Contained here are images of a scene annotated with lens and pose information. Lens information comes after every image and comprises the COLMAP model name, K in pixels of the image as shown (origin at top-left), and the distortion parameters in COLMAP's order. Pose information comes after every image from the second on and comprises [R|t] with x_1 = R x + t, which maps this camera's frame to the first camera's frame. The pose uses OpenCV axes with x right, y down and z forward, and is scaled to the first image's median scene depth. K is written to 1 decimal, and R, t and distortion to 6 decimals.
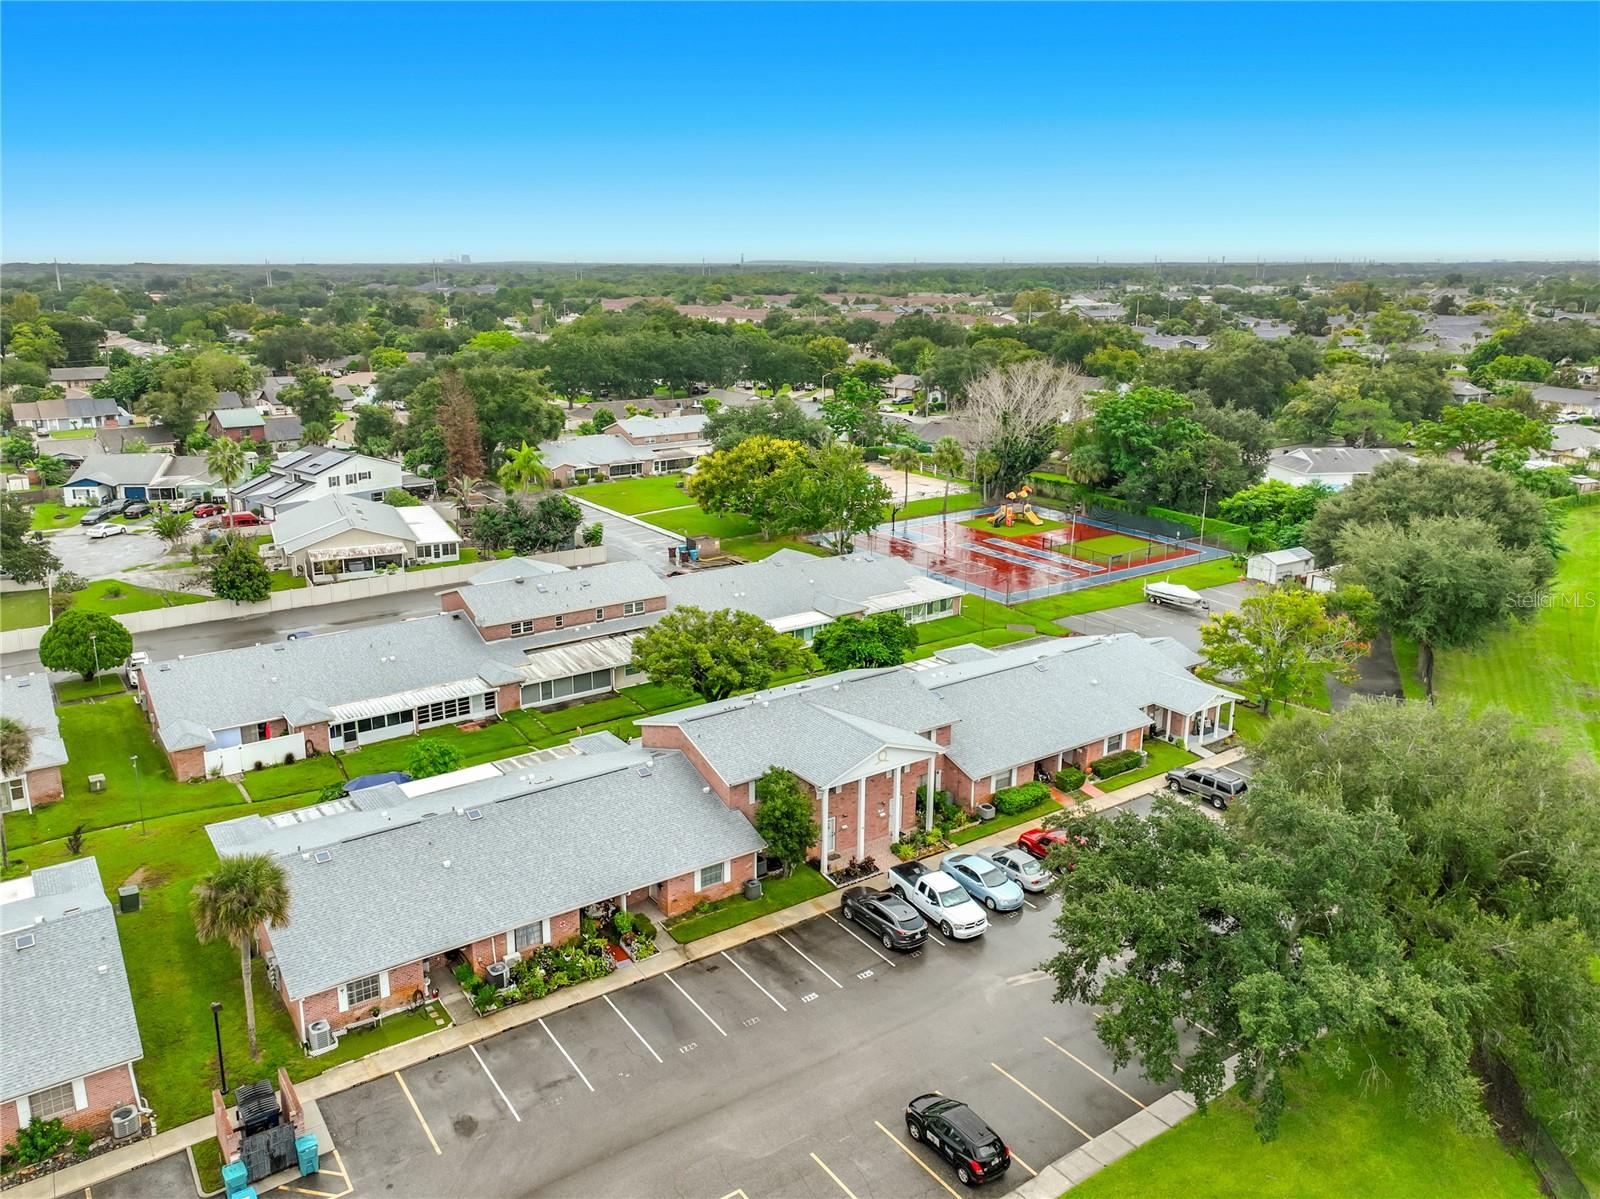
lens RADIAL K [[1147.3, 0, 789.3], [0, 1147.3, 597.7], [0, 0, 1]] dist [-0.000050, 0.013930]
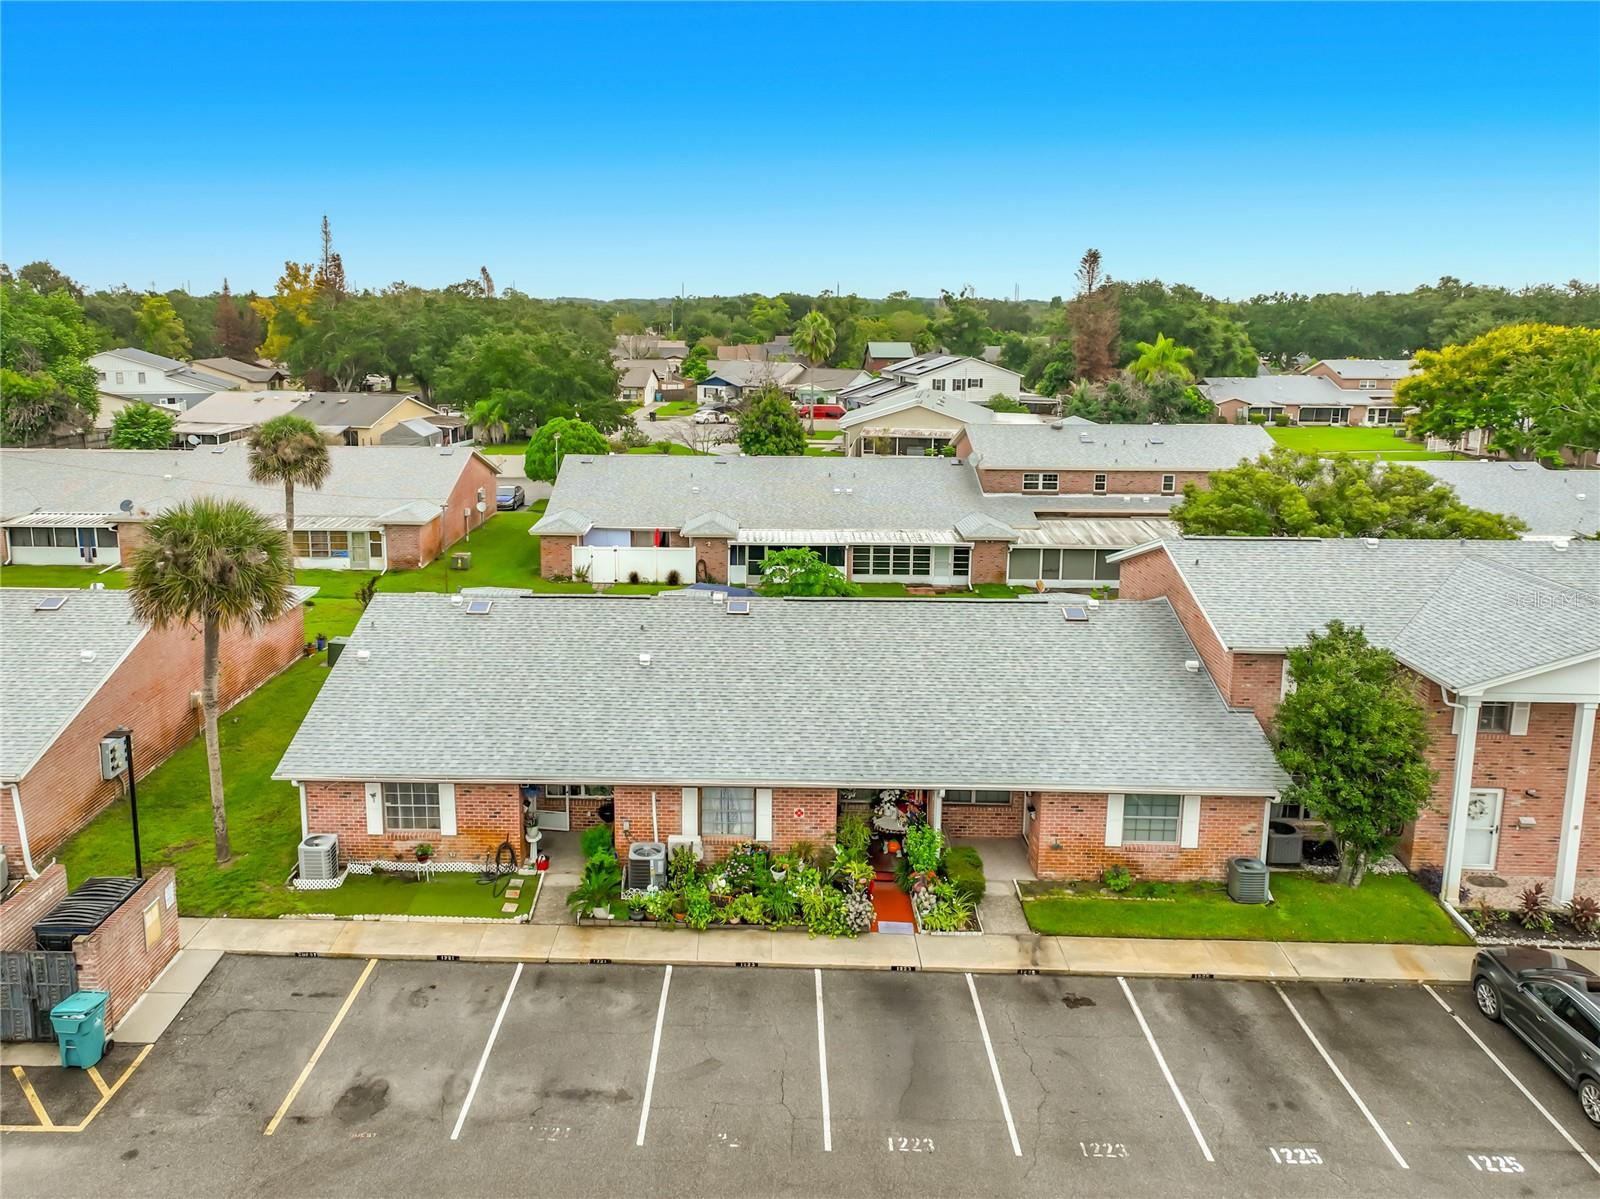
lens RADIAL K [[1147.3, 0, 776.3], [0, 1147.3, 560.9], [0, 0, 1]] dist [-0.000050, 0.013930]
pose [[0.798051, 0.096274, -0.594849, 0.077001], [-0.148184, 0.988196, -0.038870, 0.175995], [0.584085, 0.119167, 0.802897, 0.516921]]
